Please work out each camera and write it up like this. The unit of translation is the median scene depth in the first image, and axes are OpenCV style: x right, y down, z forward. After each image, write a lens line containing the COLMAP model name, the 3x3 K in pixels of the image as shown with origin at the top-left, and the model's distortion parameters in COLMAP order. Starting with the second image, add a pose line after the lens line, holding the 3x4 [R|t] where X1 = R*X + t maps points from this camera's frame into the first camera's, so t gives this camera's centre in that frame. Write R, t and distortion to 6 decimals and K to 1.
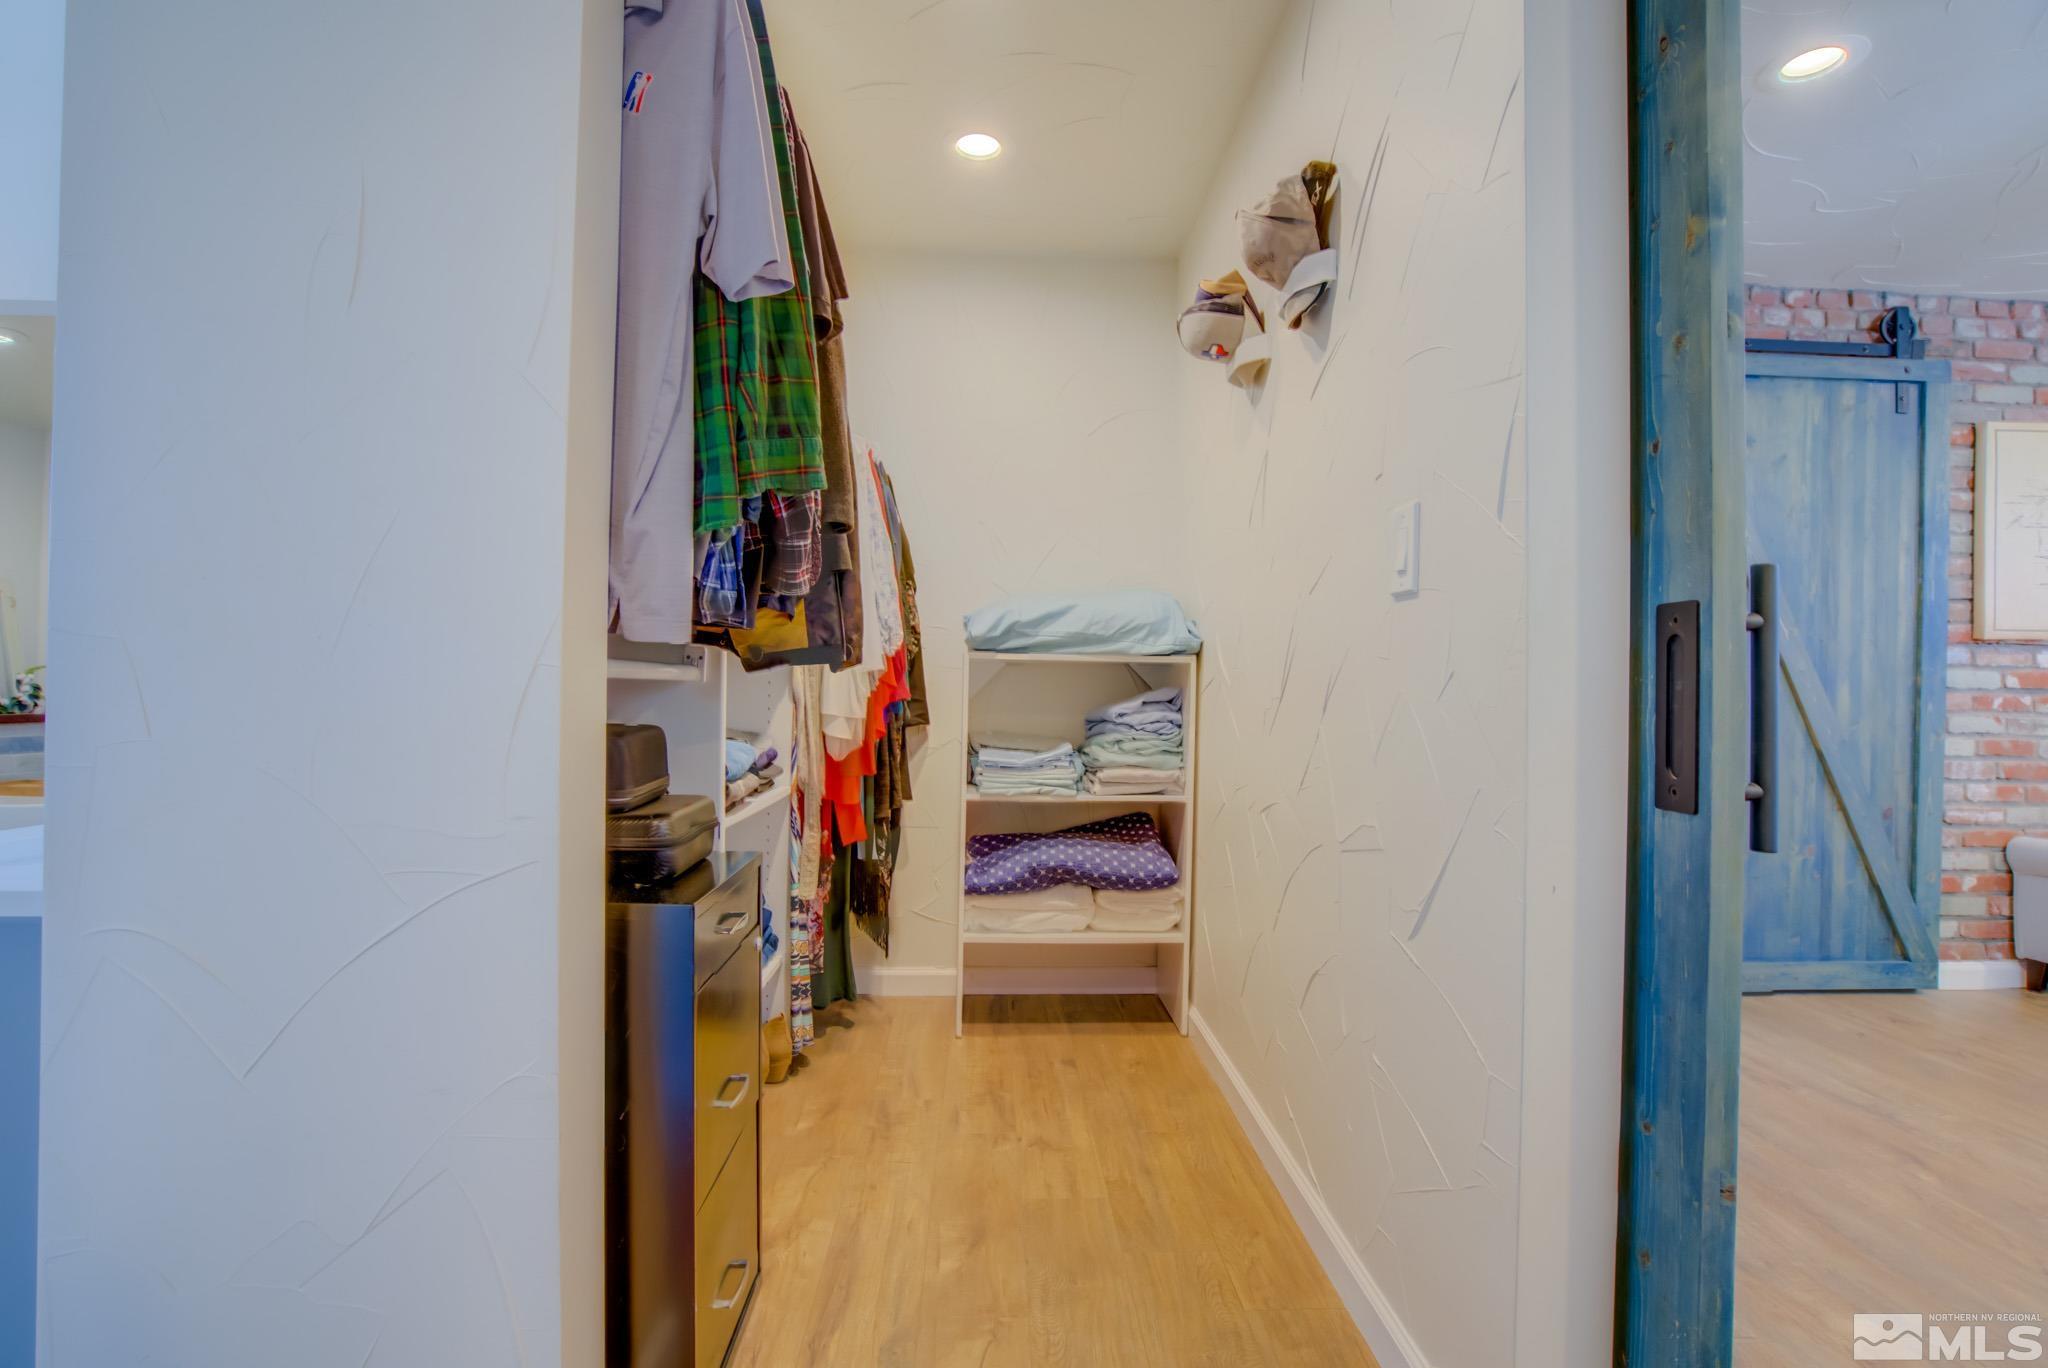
lens RADIAL K [[942.0, 0, 1016.7], [0, 942.0, 675.9], [0, 0, 1]] dist [-0.062736, 0.019867]
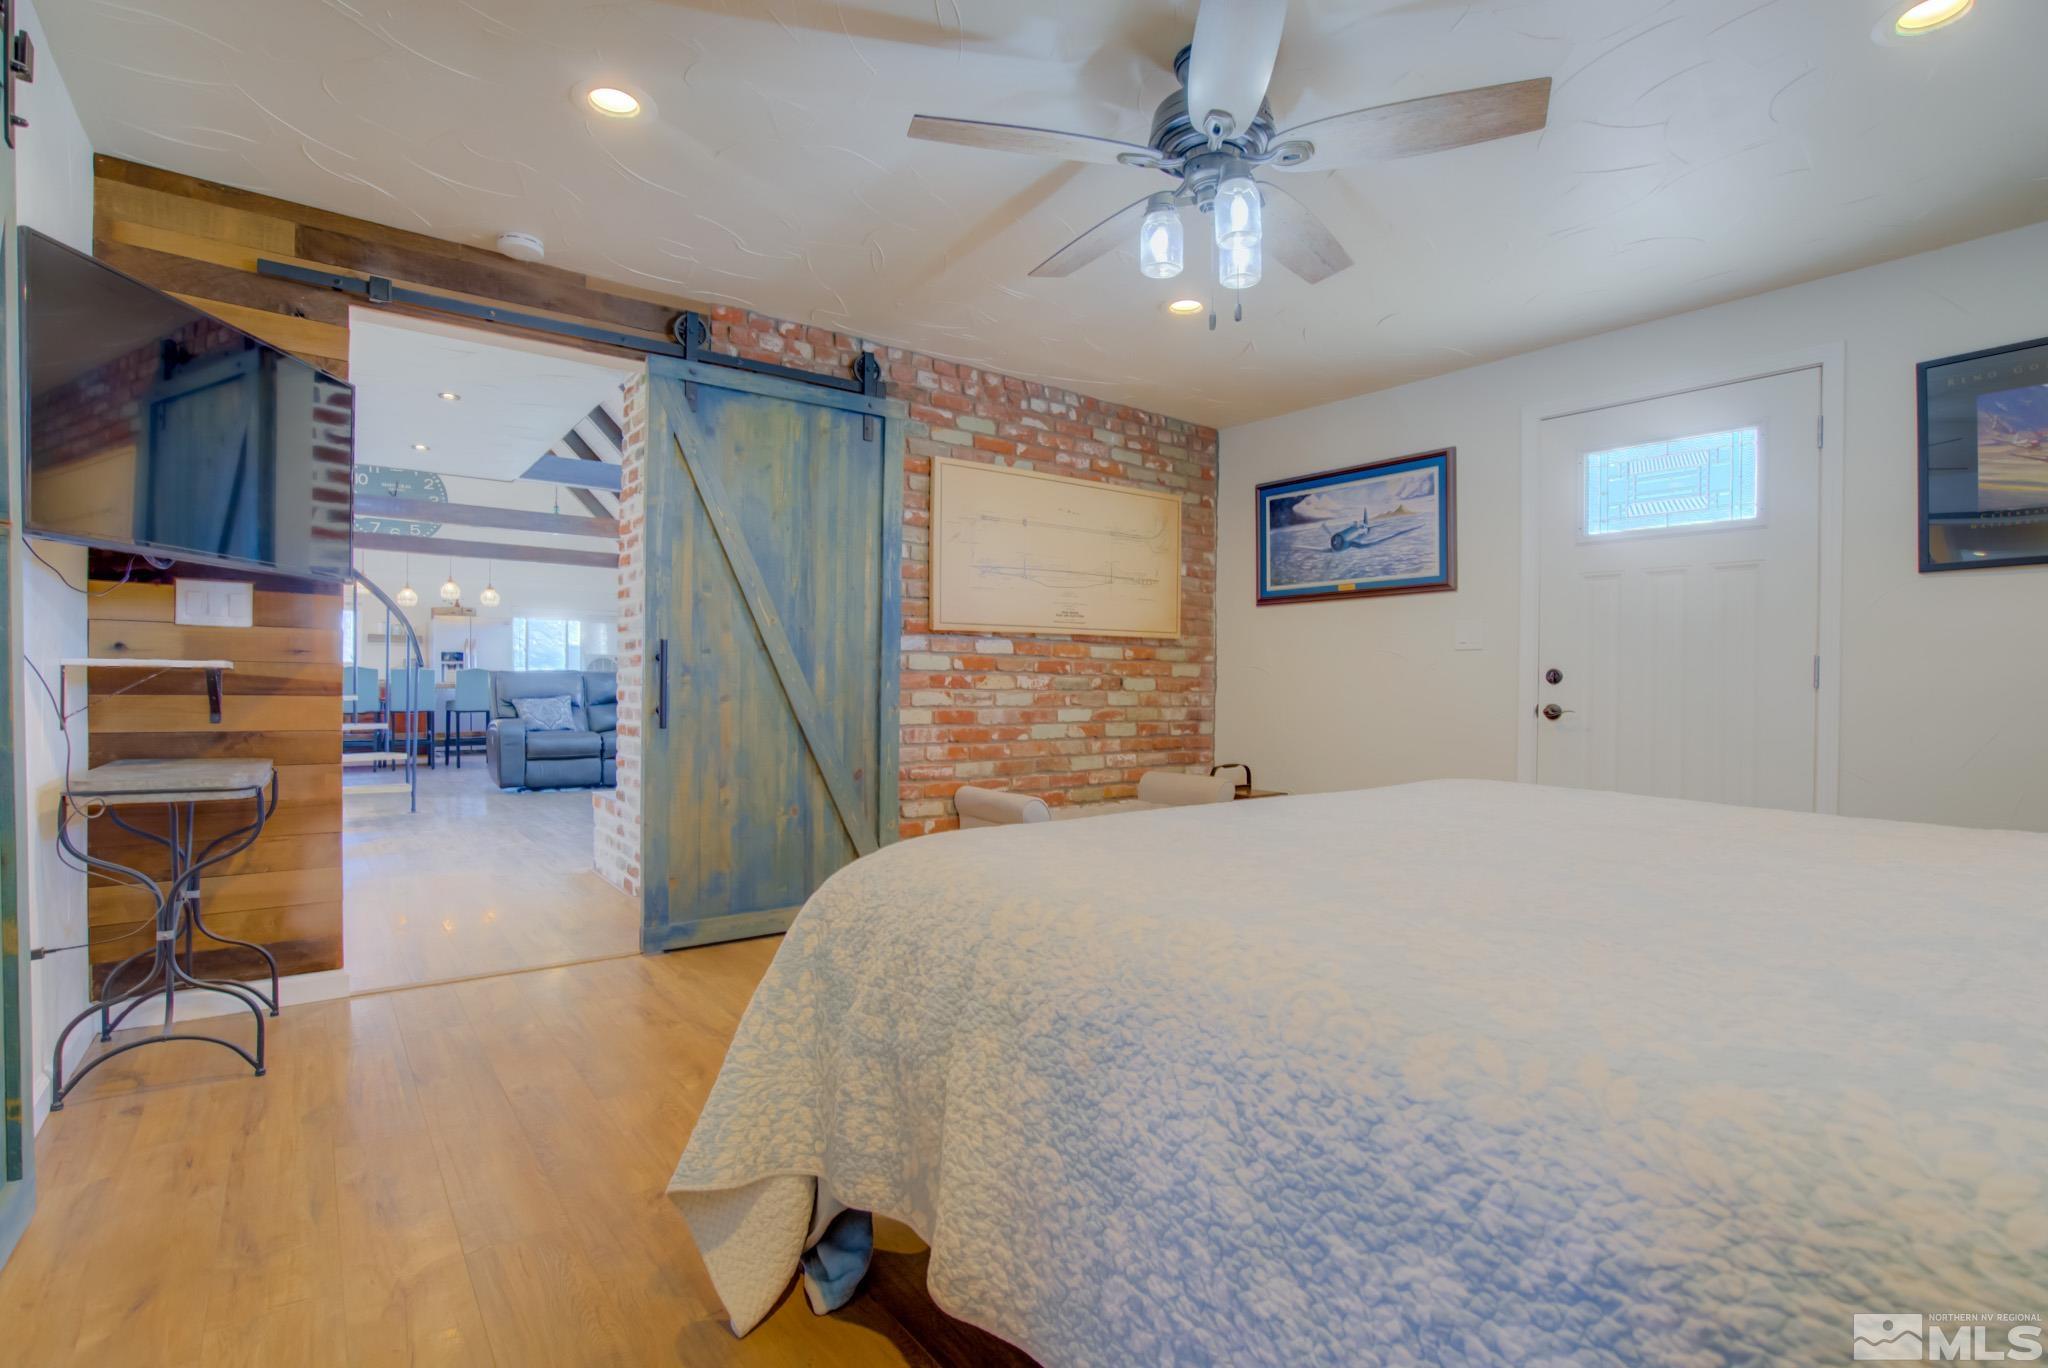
lens RADIAL K [[942.0, 0, 1016.7], [0, 942.0, 675.9], [0, 0, 1]] dist [-0.062736, 0.019867]
pose [[0.823937, -0.007343, 0.566633, 0.428647], [0.002206, 0.999950, 0.009751, 0.010285], [-0.566677, -0.006784, 0.823912, -0.141802]]
